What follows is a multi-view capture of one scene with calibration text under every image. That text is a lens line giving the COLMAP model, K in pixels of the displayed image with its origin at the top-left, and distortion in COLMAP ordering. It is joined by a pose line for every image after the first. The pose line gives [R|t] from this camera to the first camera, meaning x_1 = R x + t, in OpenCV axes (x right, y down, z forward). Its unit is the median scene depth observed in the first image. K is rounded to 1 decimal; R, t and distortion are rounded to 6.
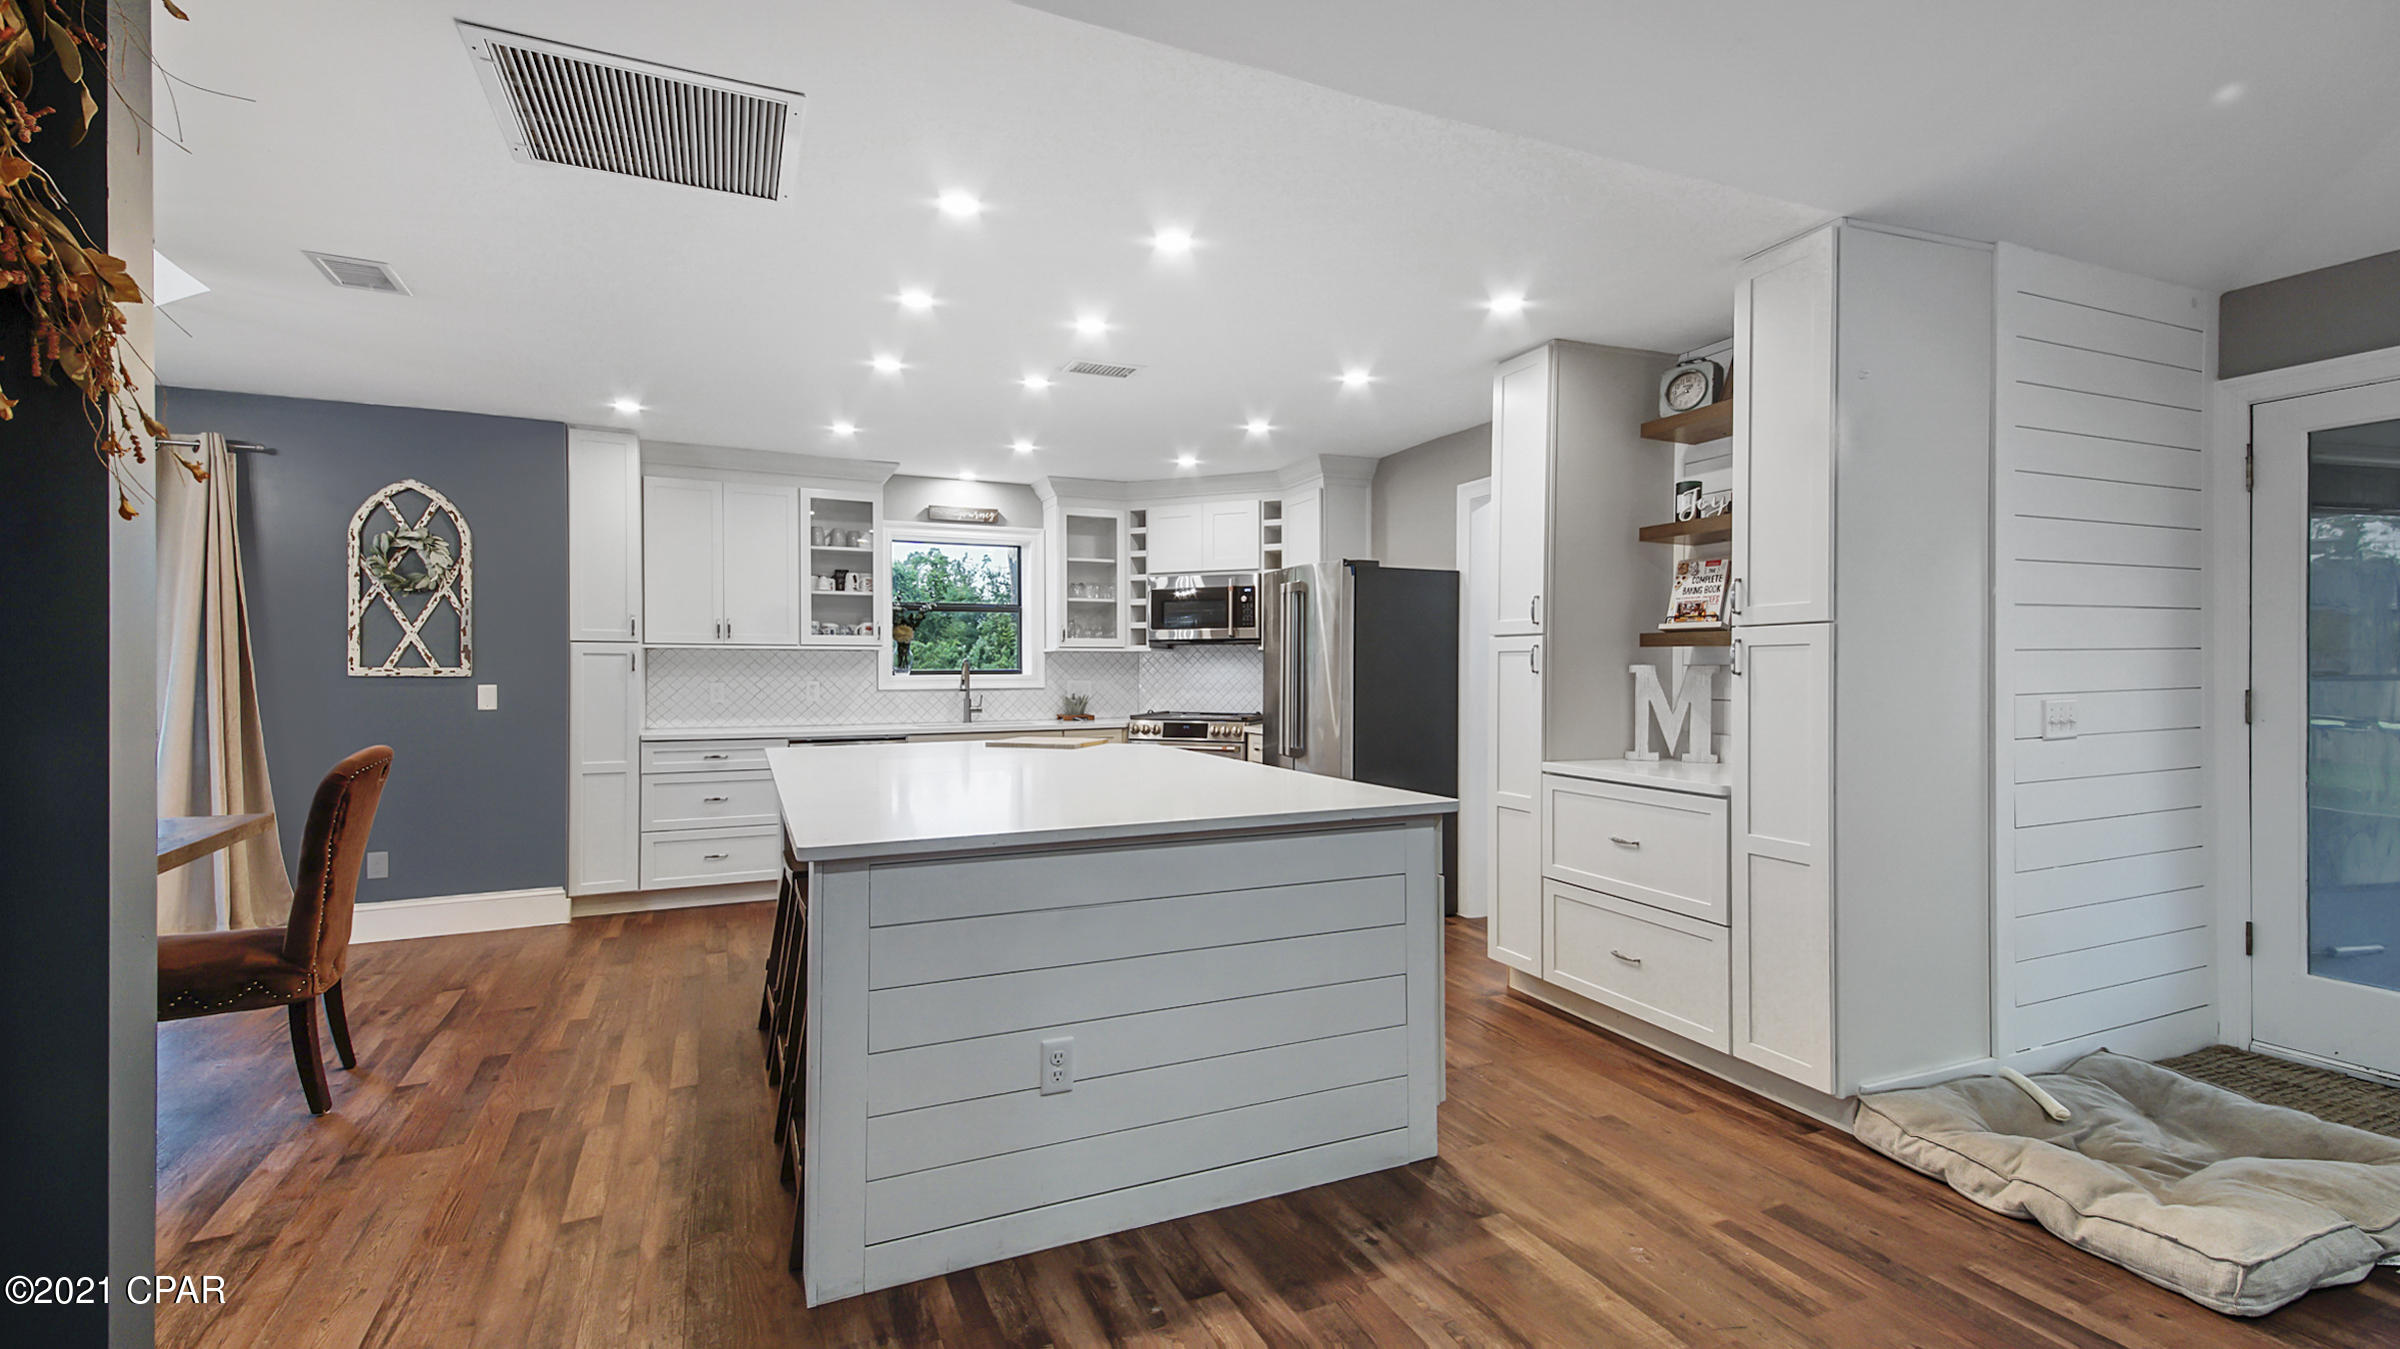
lens RADIAL K [[1040.4, 0, 1193.9], [0, 1040.4, 667.7], [0, 0, 1]] dist [0.044232, -0.015766]
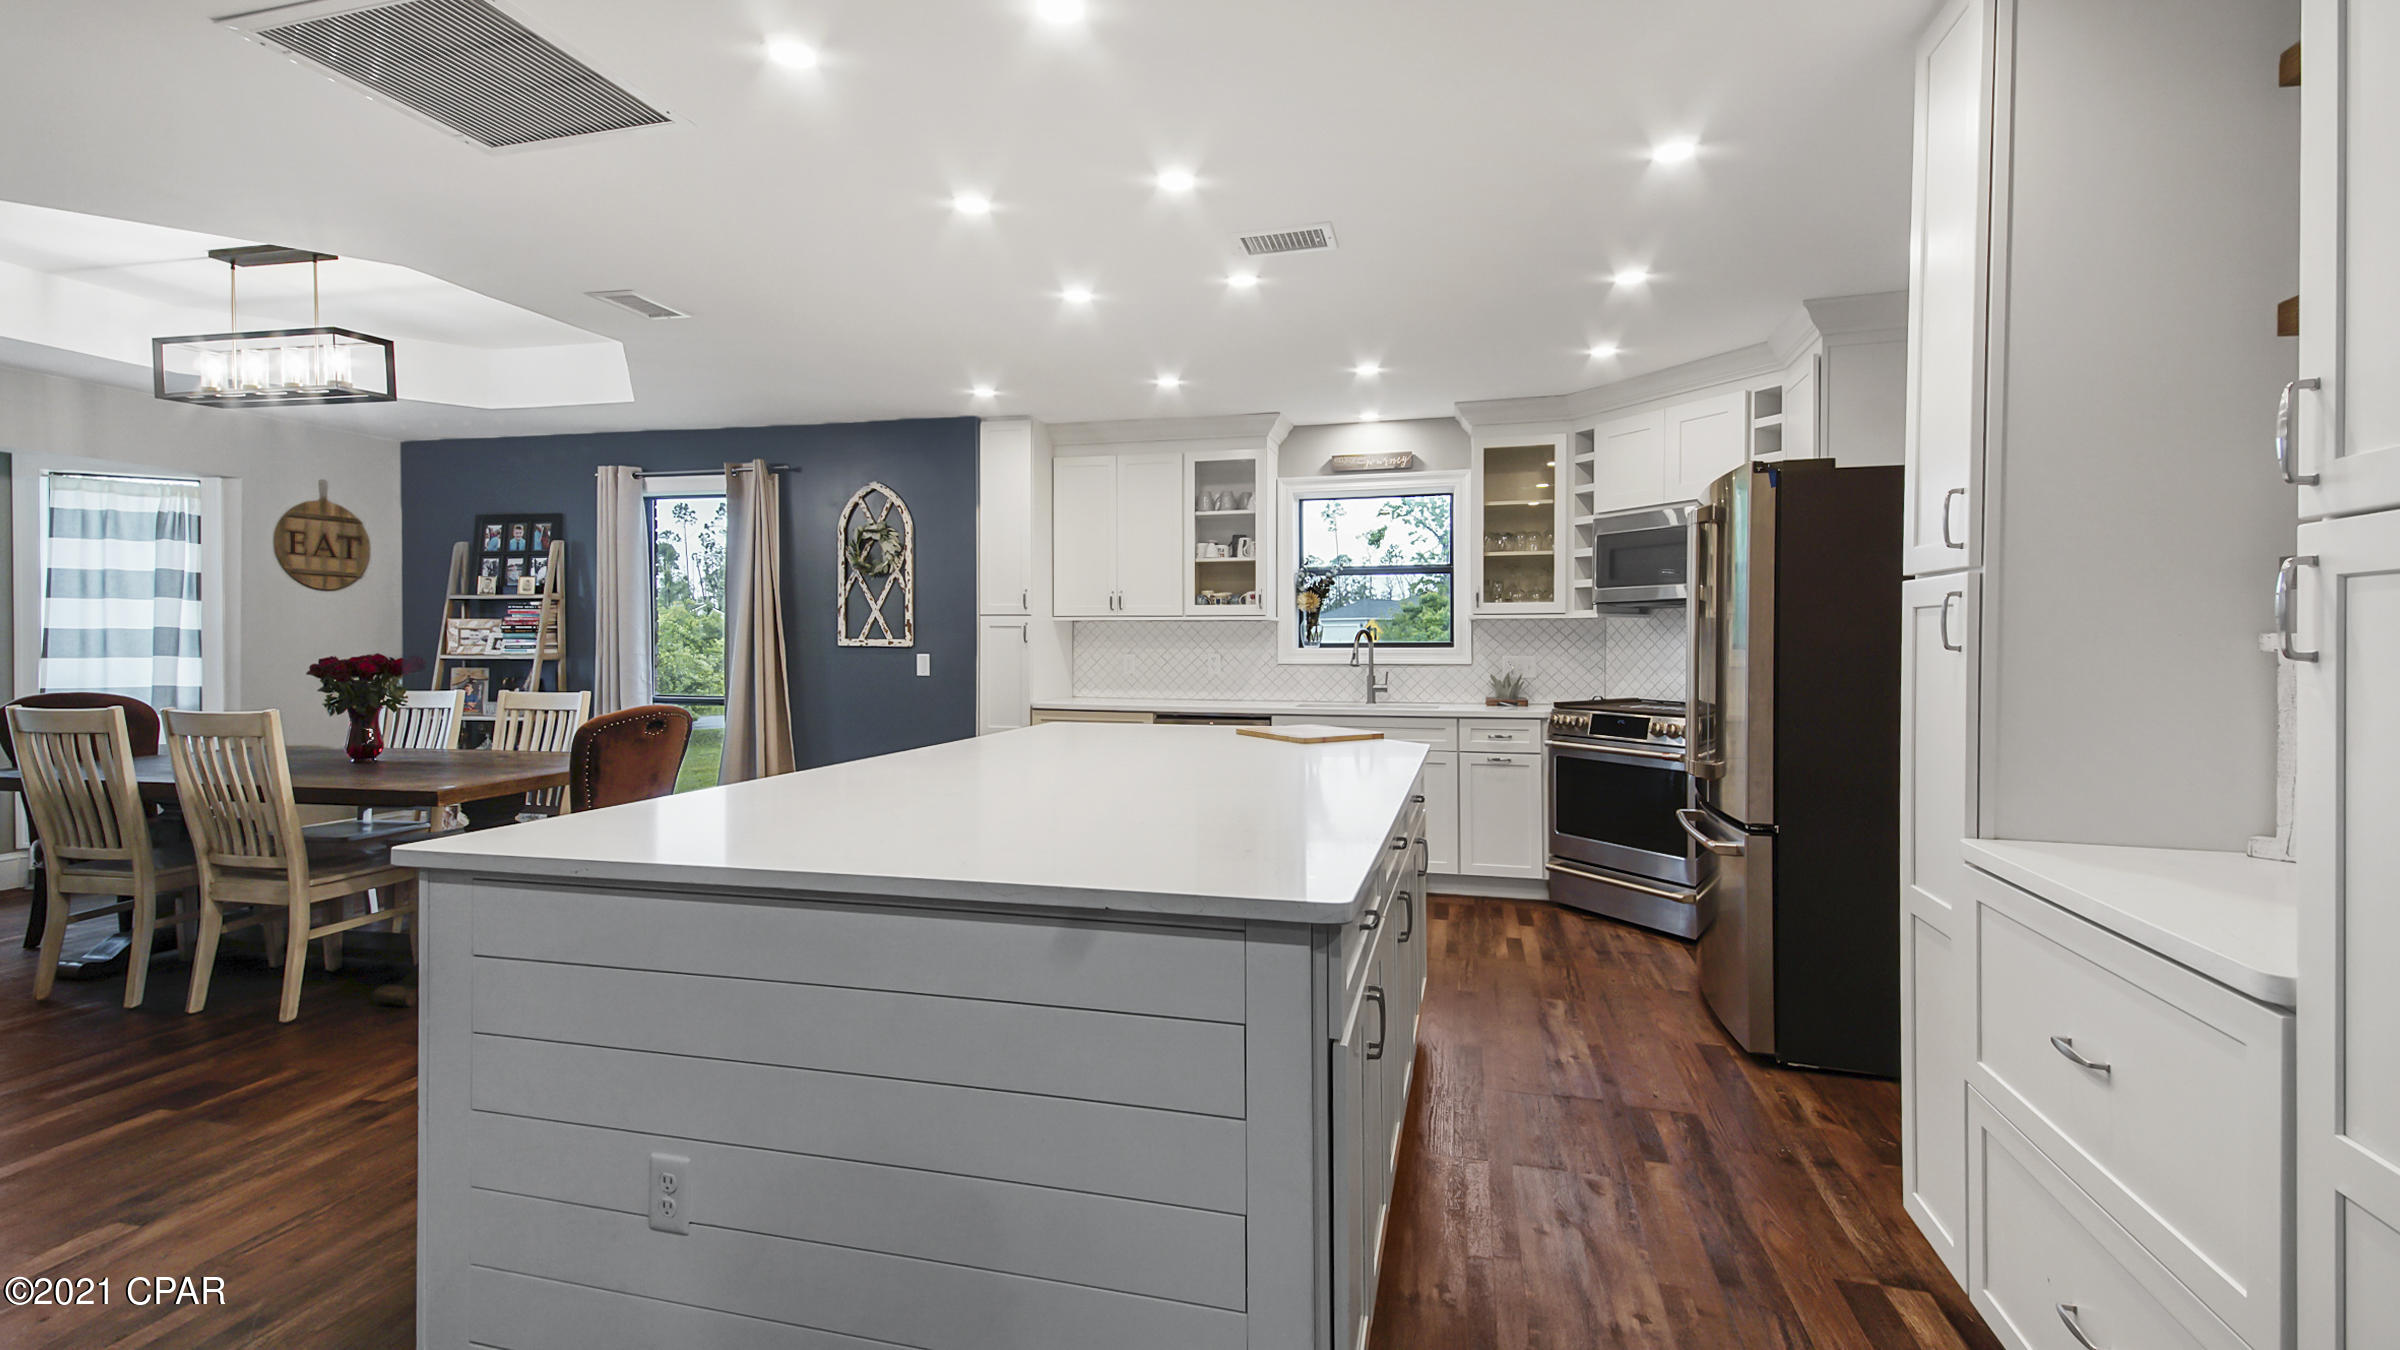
lens RADIAL K [[1040.4, 0, 1208.9], [0, 1040.4, 652.0], [0, 0, 1]] dist [0.044232, -0.015766]
pose [[0.778585, 0.007963, -0.627489, 0.277542], [-0.001531, 0.999941, 0.010790, 0.001212], [0.627537, -0.007440, 0.778551, 0.307651]]
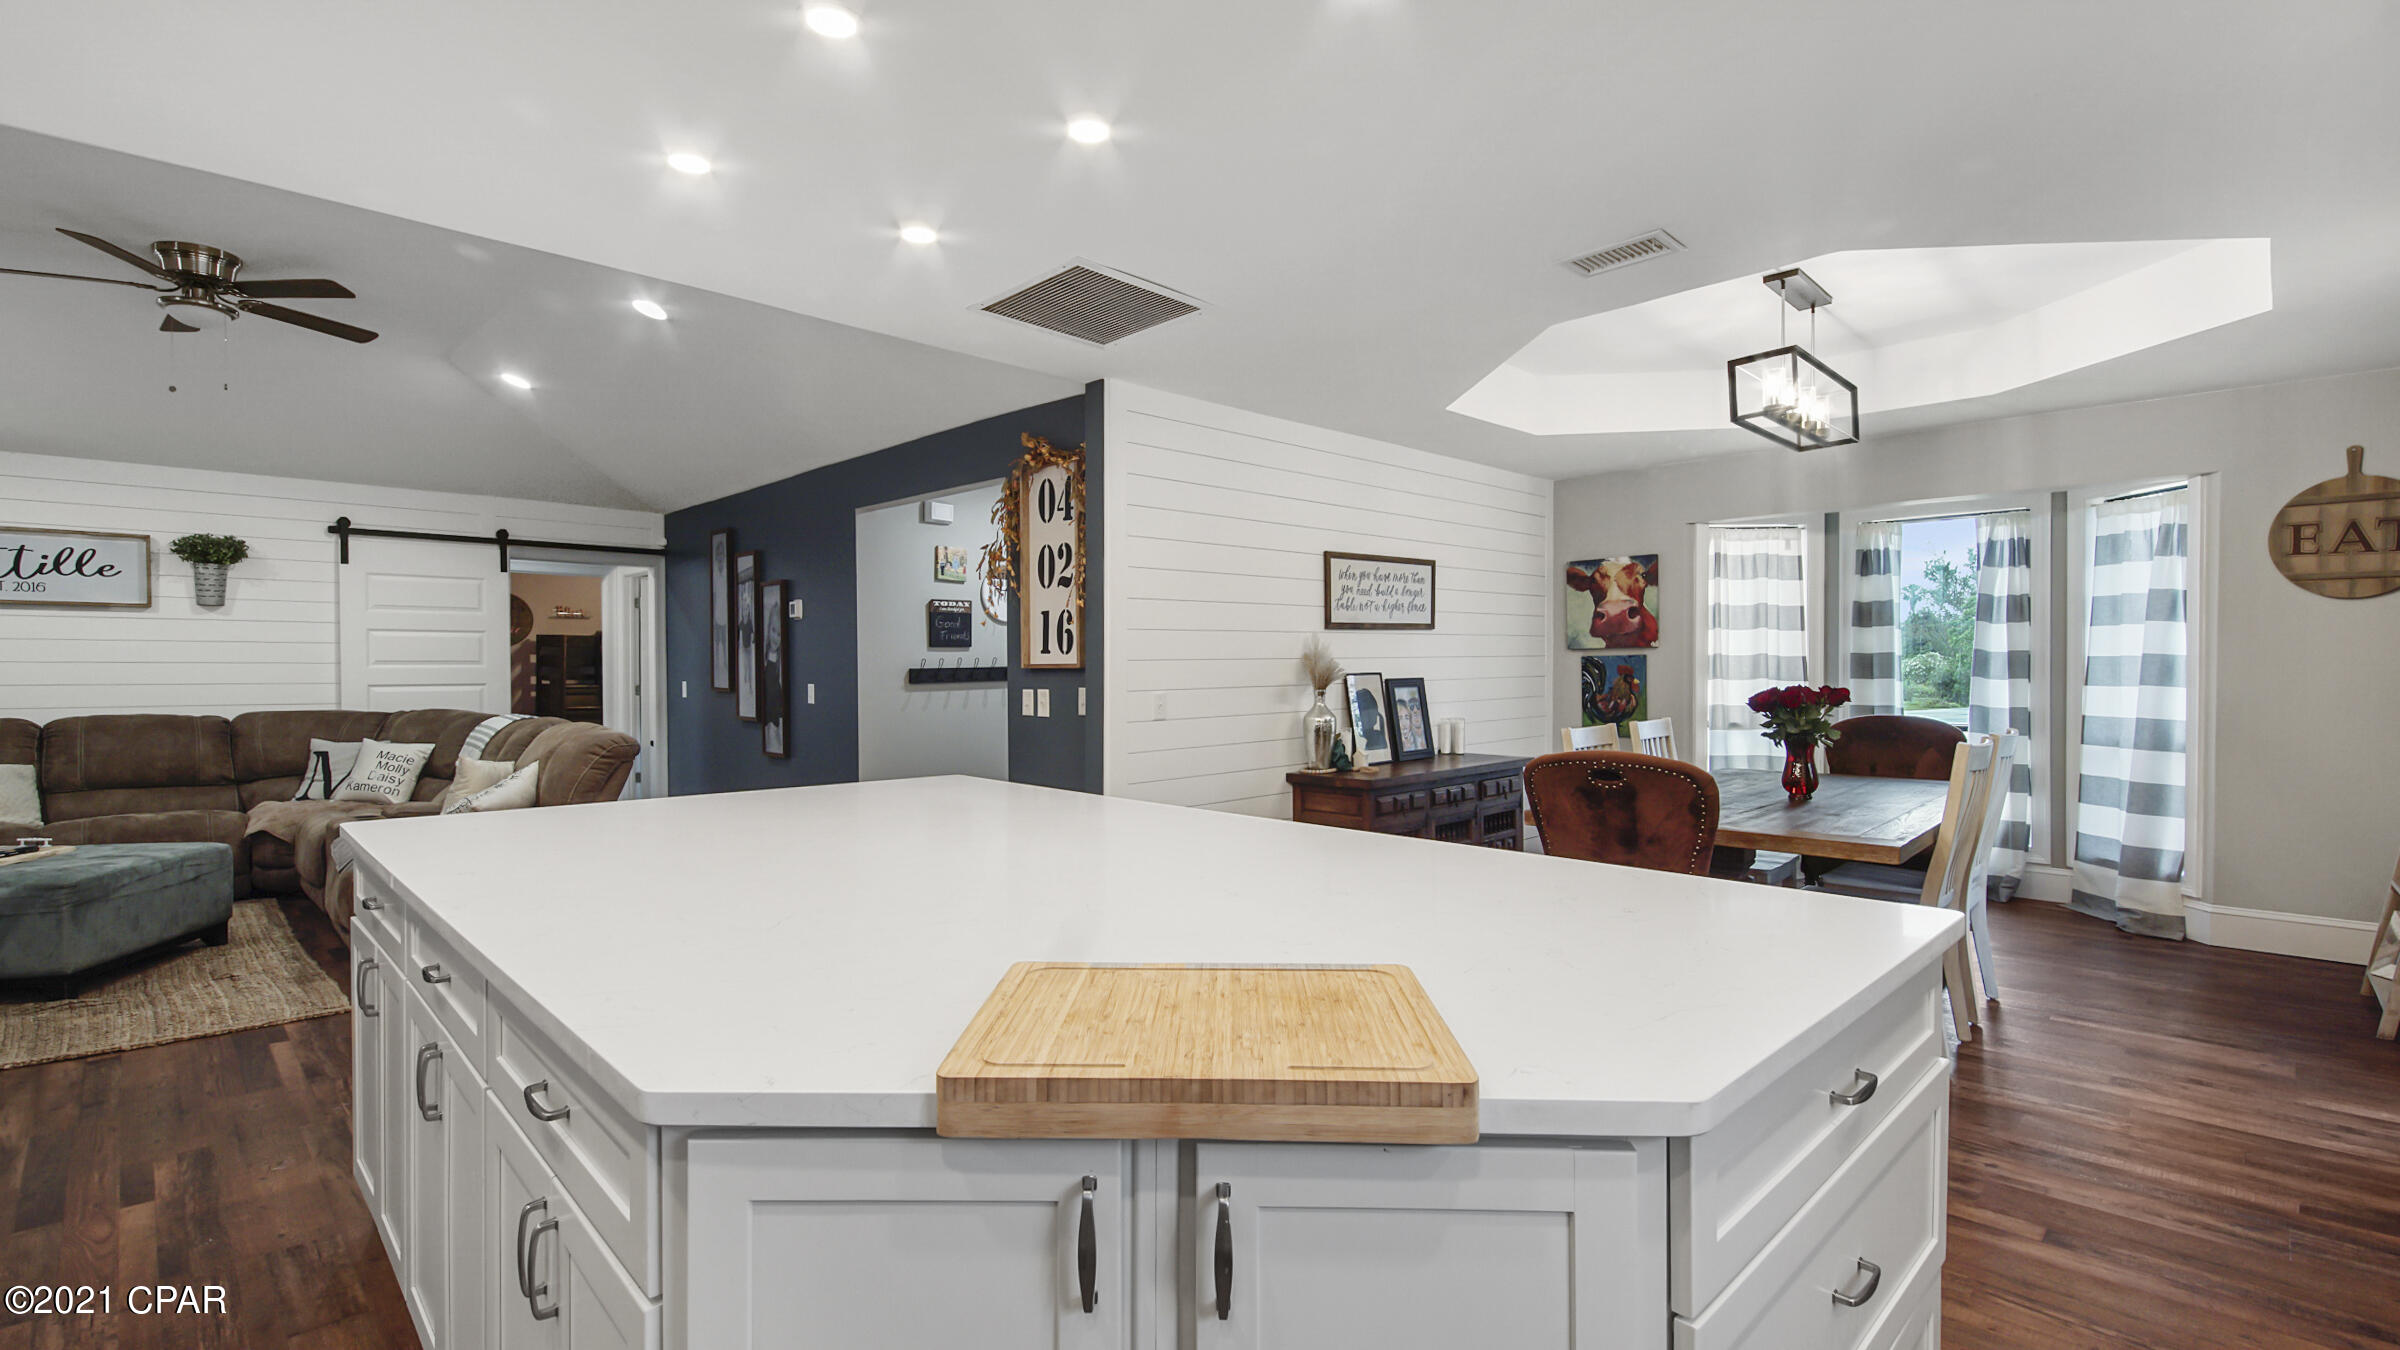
lens RADIAL K [[1040.4, 0, 1178.1], [0, 1040.4, 675.6], [0, 0, 1]] dist [0.044232, -0.015766]
pose [[-0.933442, 0.005902, -0.358680, -0.046188], [0.003586, 0.999968, 0.007123, -0.000655], [0.358711, 0.005363, -0.933433, 1.108147]]
